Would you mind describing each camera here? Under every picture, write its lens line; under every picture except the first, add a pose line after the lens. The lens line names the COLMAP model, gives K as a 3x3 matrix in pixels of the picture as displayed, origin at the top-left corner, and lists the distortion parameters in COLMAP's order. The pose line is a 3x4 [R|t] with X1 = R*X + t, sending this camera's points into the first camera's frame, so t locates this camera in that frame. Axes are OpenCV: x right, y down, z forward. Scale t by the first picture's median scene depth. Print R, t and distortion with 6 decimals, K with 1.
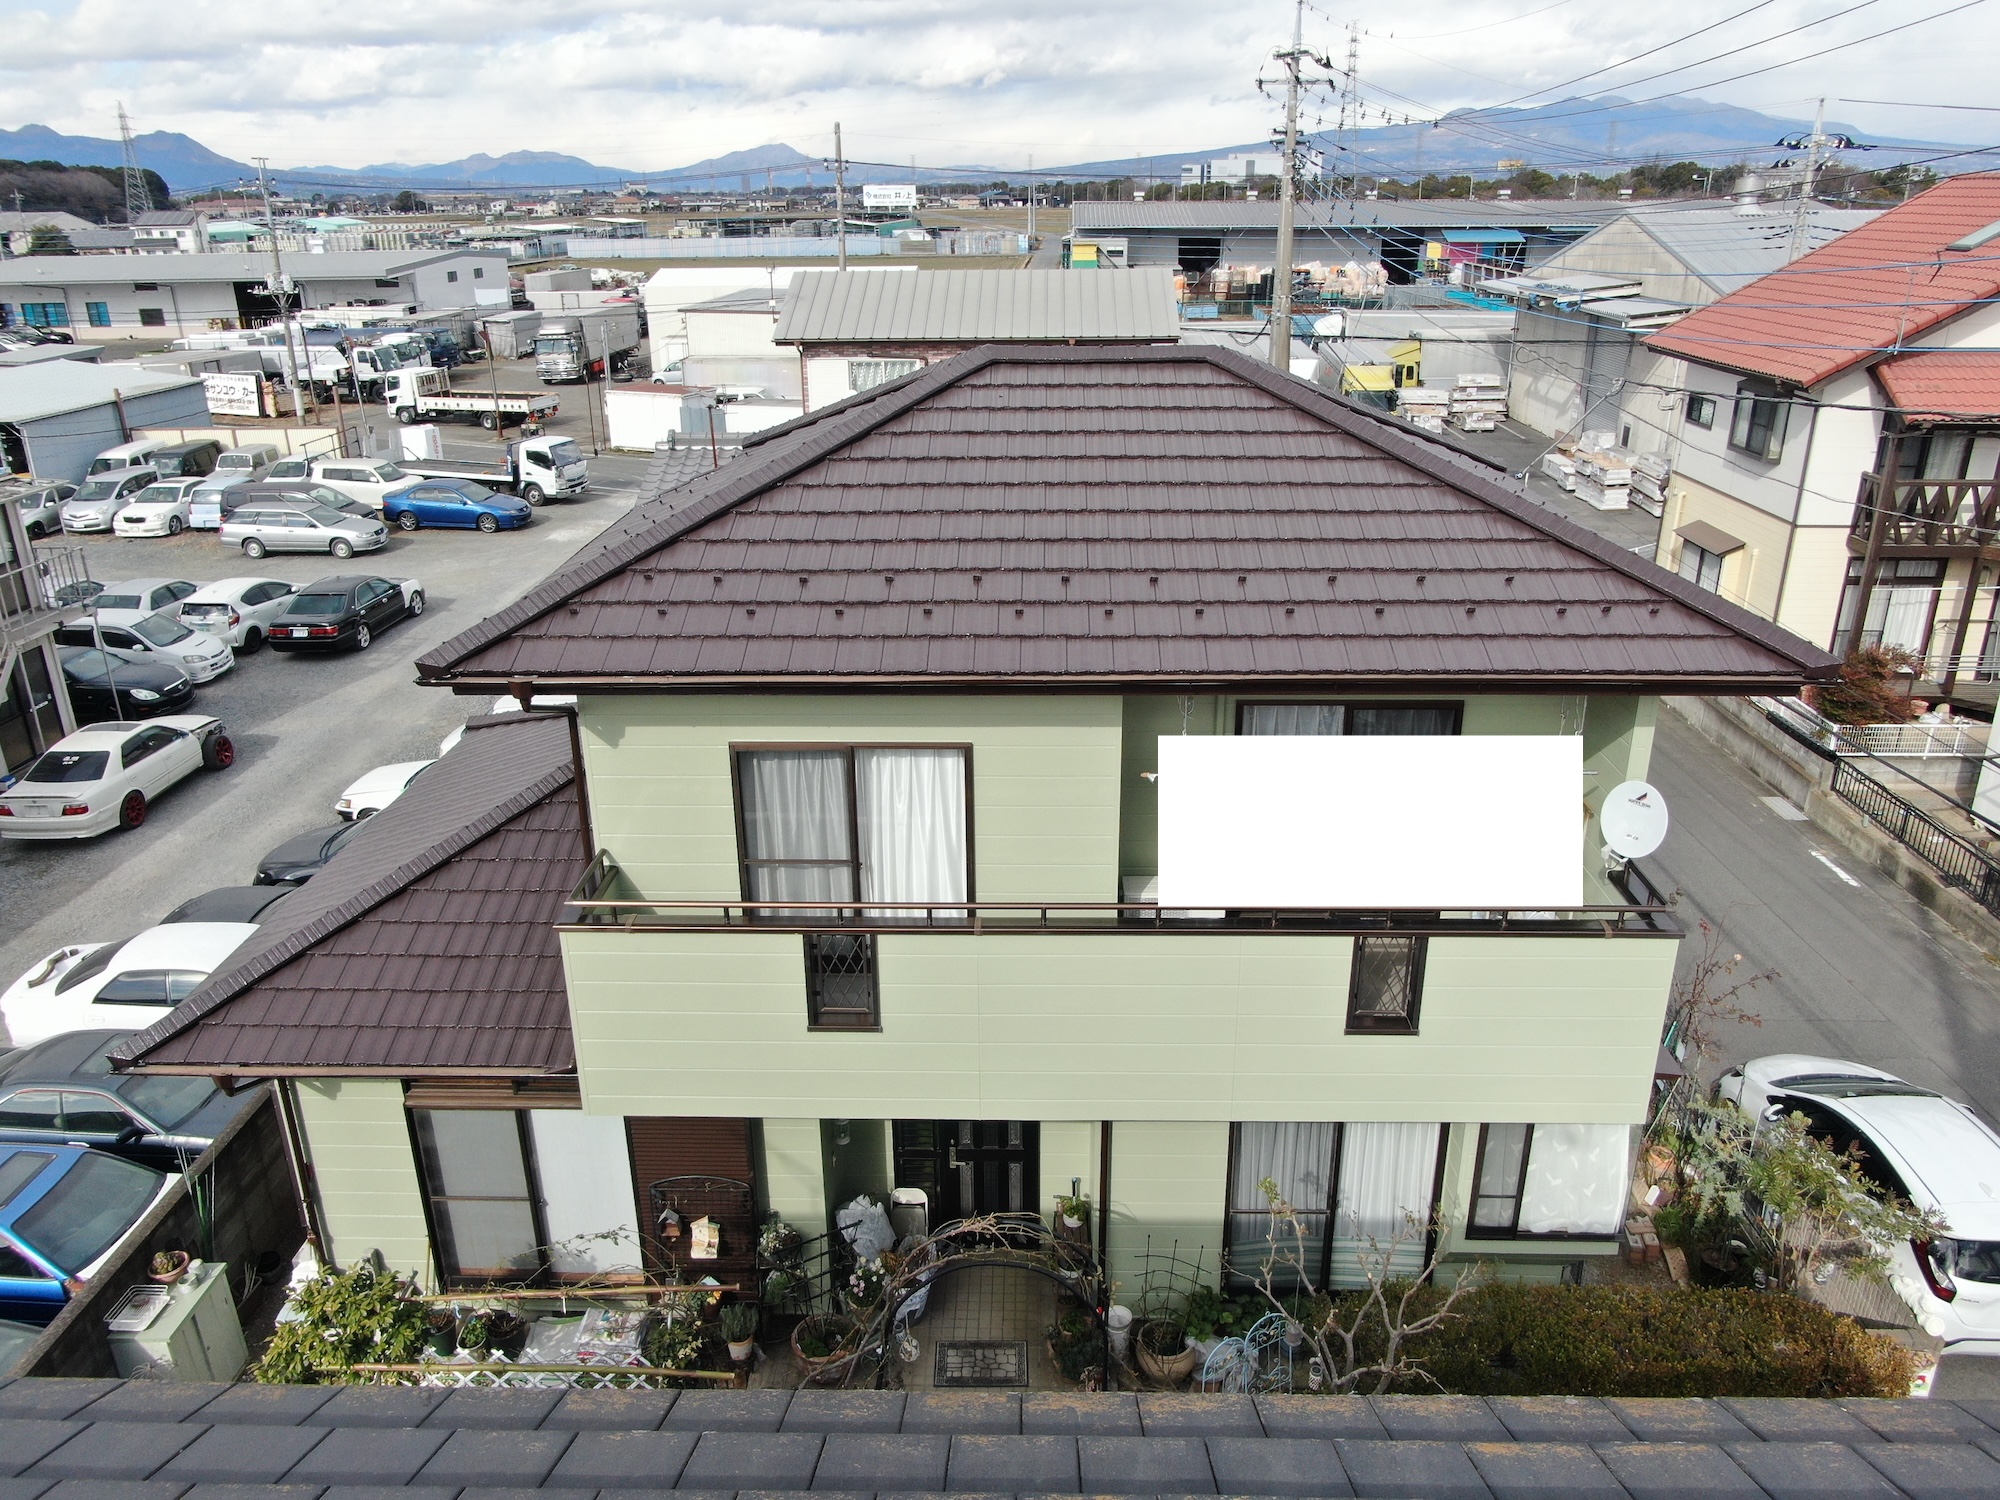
lens RADIAL K [[1434.7, 0, 1000.0], [0, 1434.7, 750.0], [0, 0, 1]] dist [-0.006664, -0.007715]
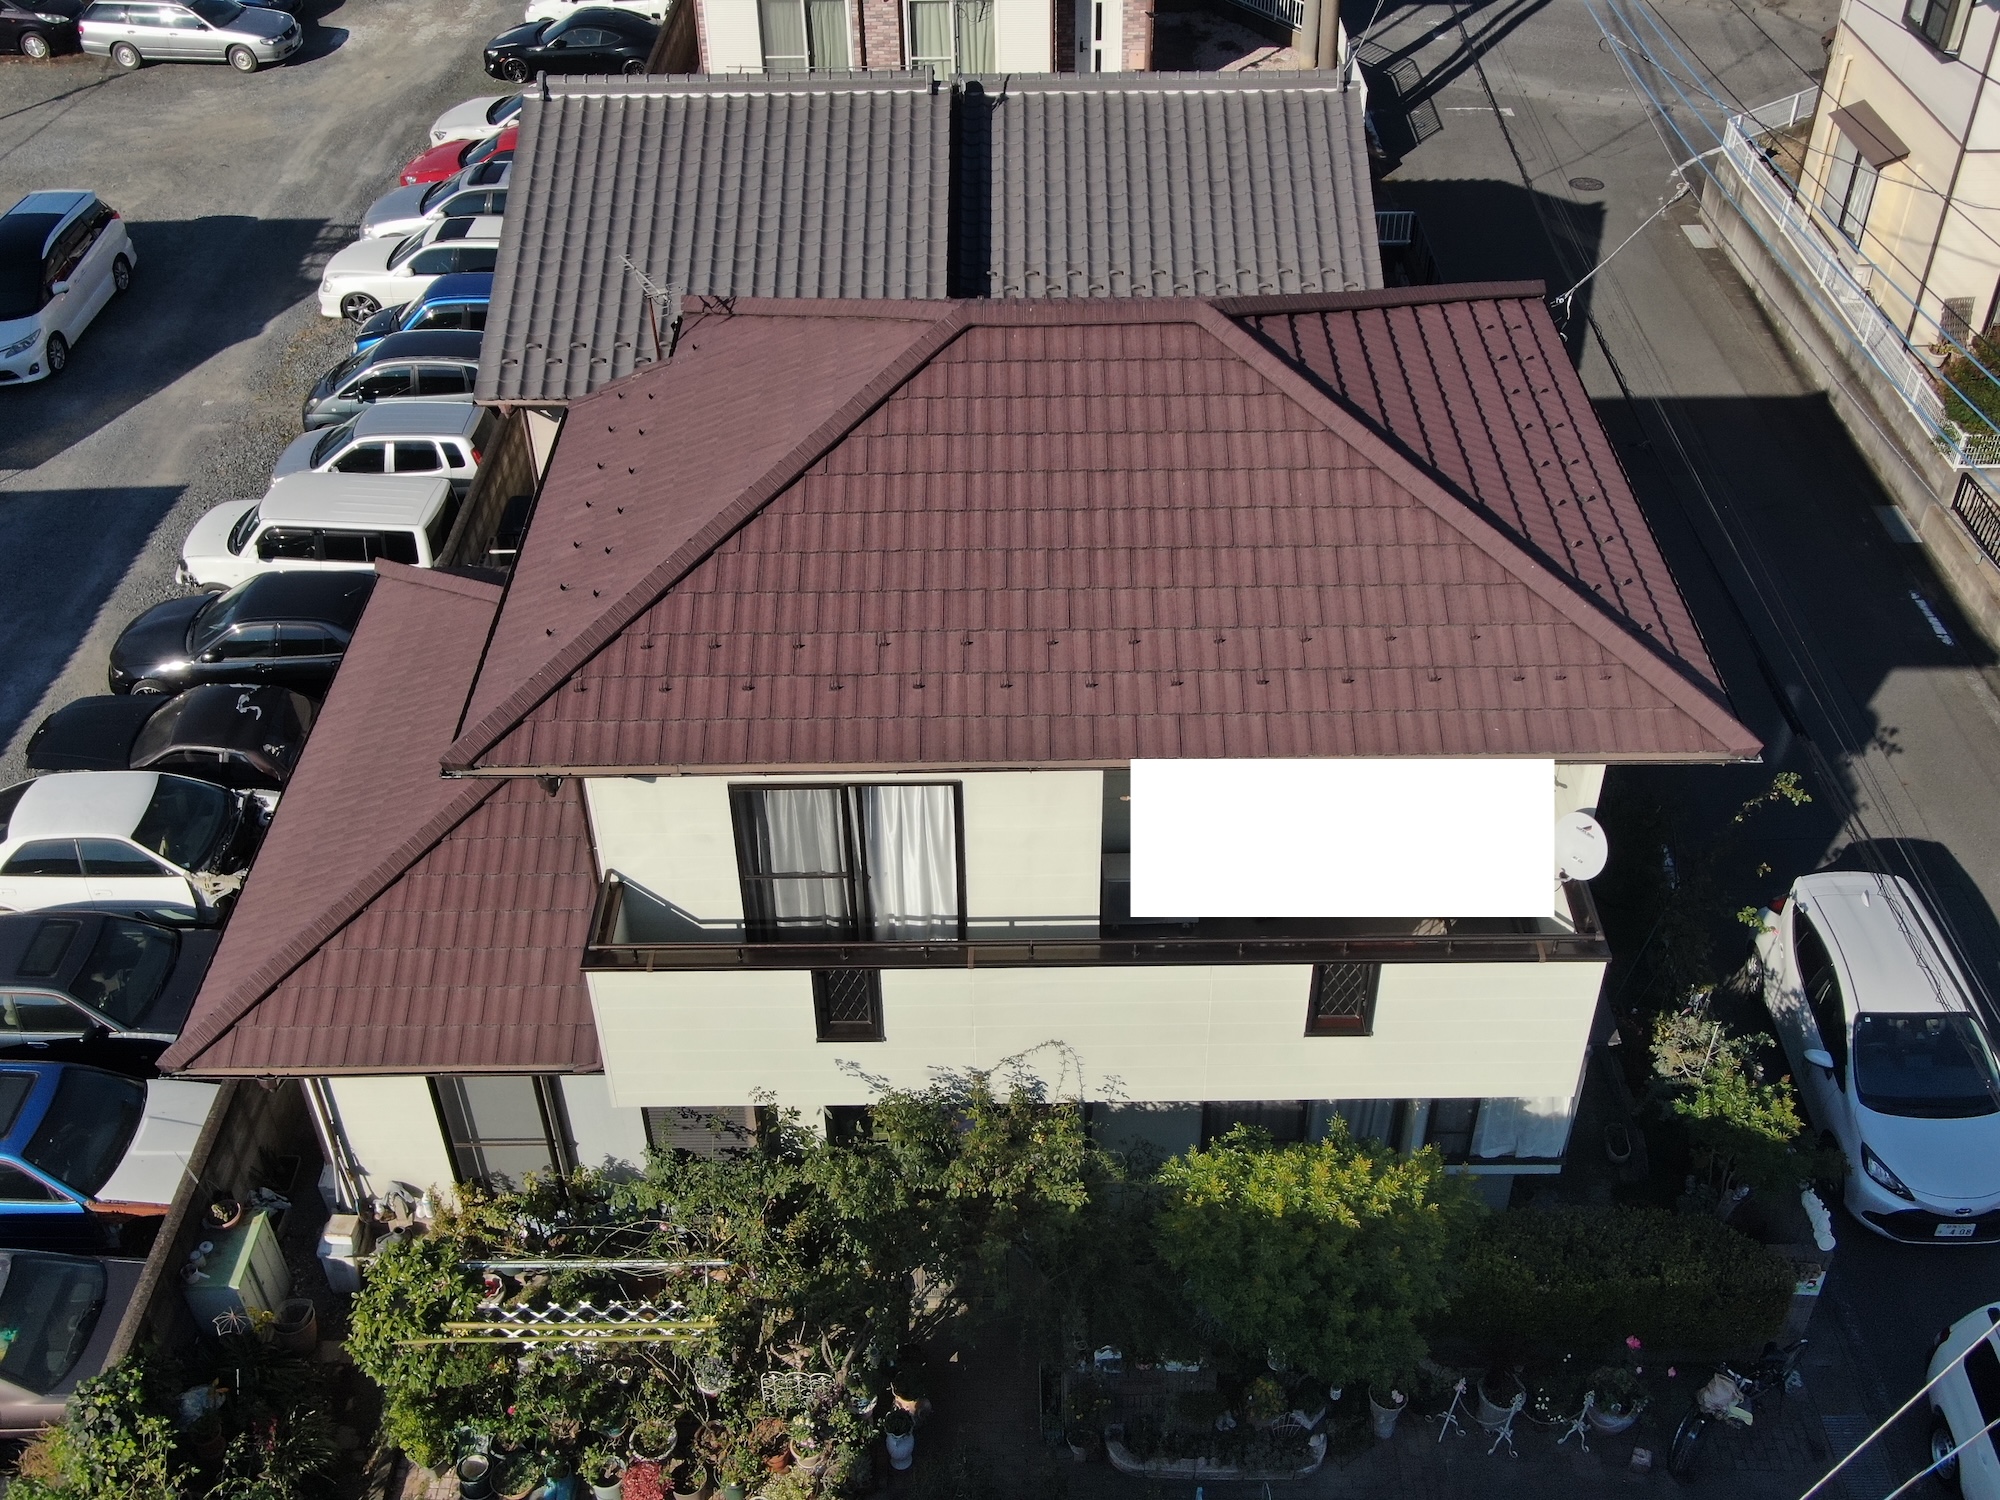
lens RADIAL K [[2033.0, 0, 1000.0], [0, 2033.0, 750.0], [0, 0, 1]] dist [-0.002733, -0.003453]
pose [[0.999554, -0.023518, 0.018382, -0.017808], [0.017036, 0.955141, 0.295662, -0.463780], [-0.024511, -0.295217, 0.955116, -0.412252]]
